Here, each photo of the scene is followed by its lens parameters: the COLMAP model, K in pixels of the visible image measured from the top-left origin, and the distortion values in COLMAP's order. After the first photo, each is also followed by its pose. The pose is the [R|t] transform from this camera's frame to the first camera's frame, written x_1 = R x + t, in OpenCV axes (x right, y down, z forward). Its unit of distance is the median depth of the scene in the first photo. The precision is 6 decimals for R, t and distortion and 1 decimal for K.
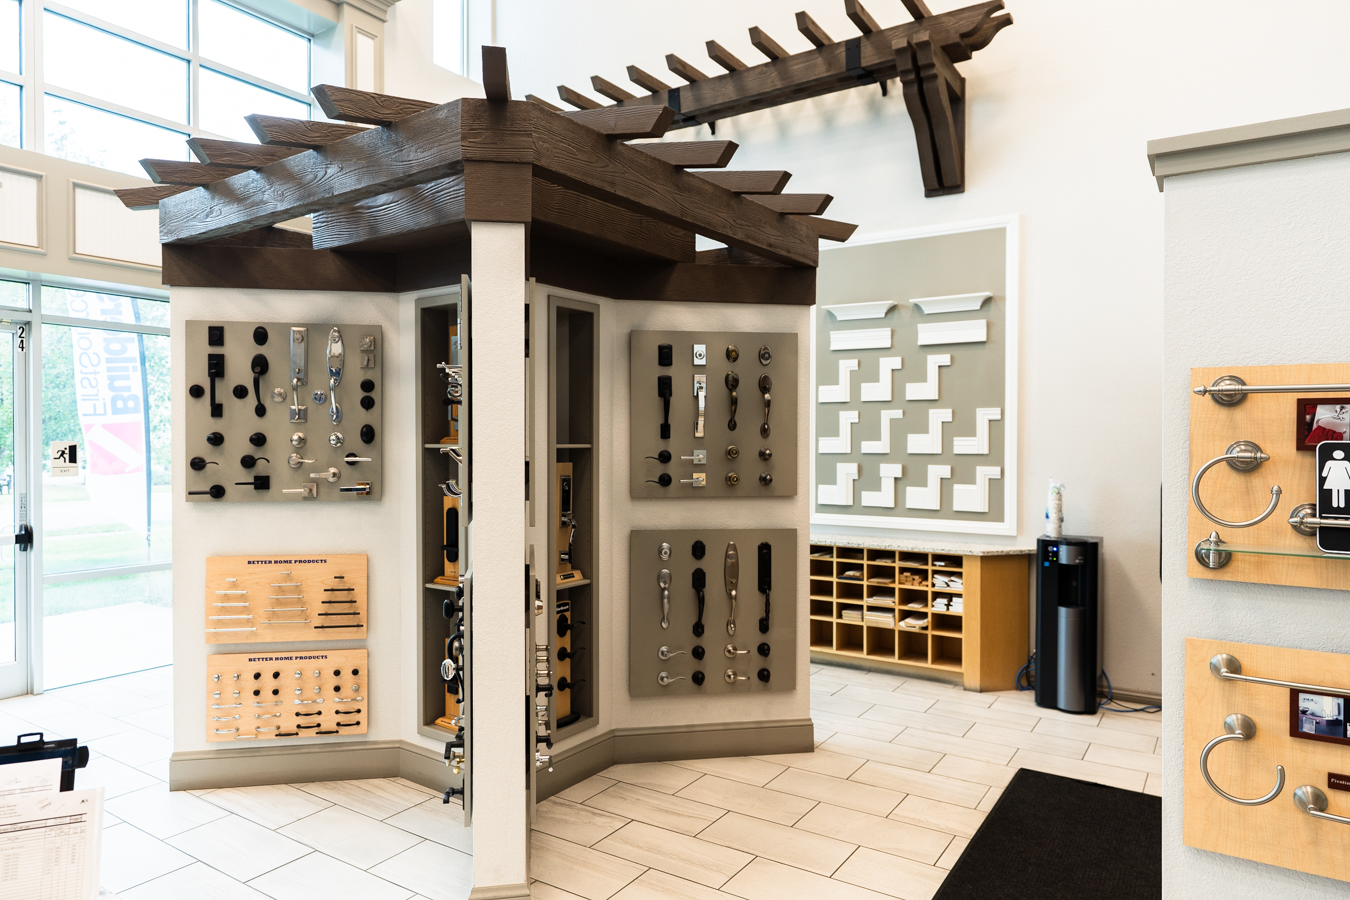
lens RADIAL K [[857.1, 0, 675.7], [0, 857.1, 449.0], [0, 0, 1]] dist [-0.000106, -0.000040]
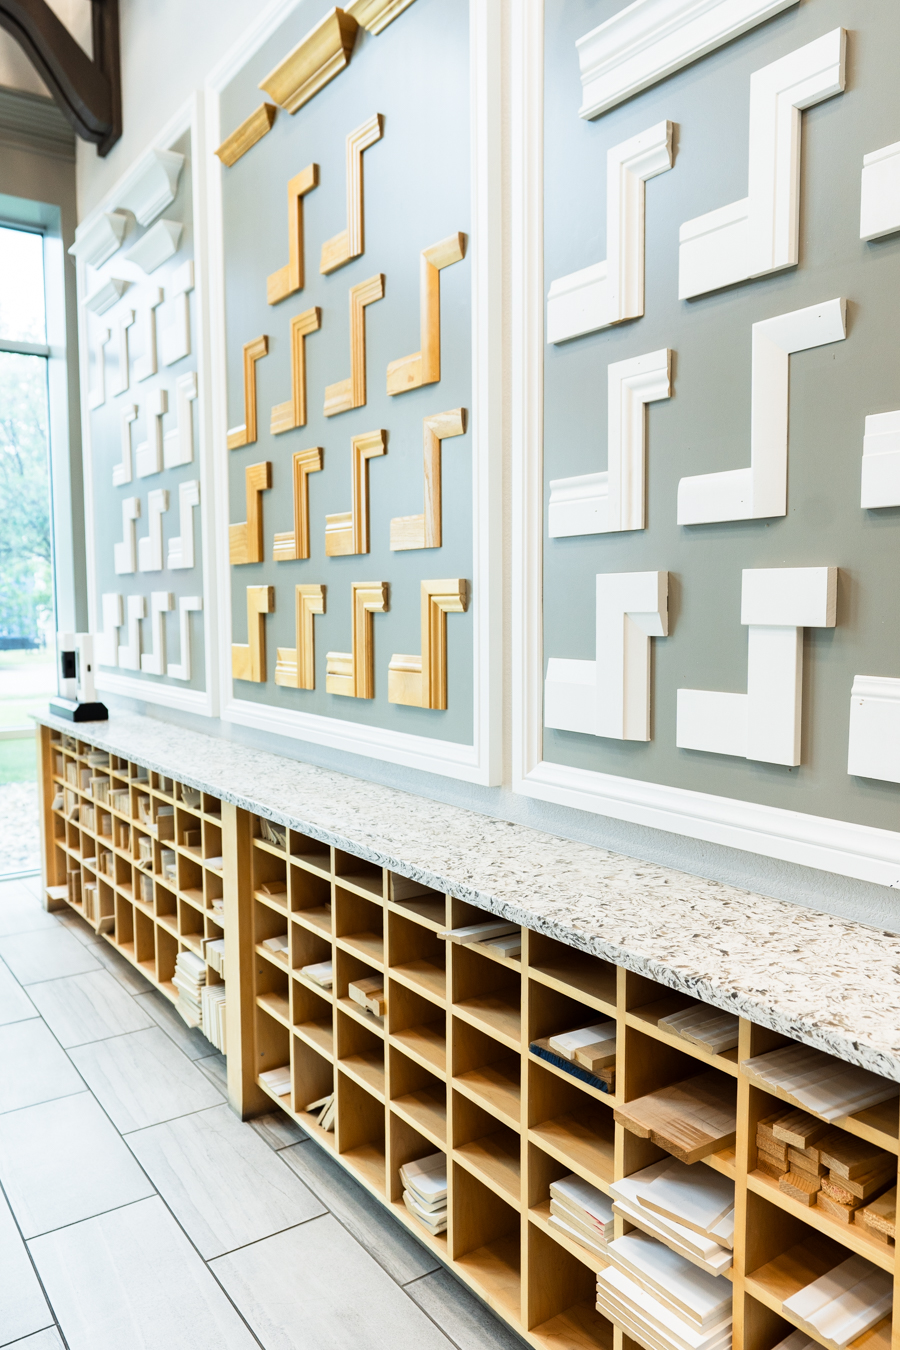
lens RADIAL K [[968.8, 0, 447.9], [0, 968.8, 674.9], [0, 0, 1]] dist [-0.008548, 0.000737]
pose [[0.931903, 0.024215, -0.361898, 0.260402], [0.000546, 0.997674, 0.068163, 0.027964], [0.362707, -0.063719, 0.929722, 0.740931]]
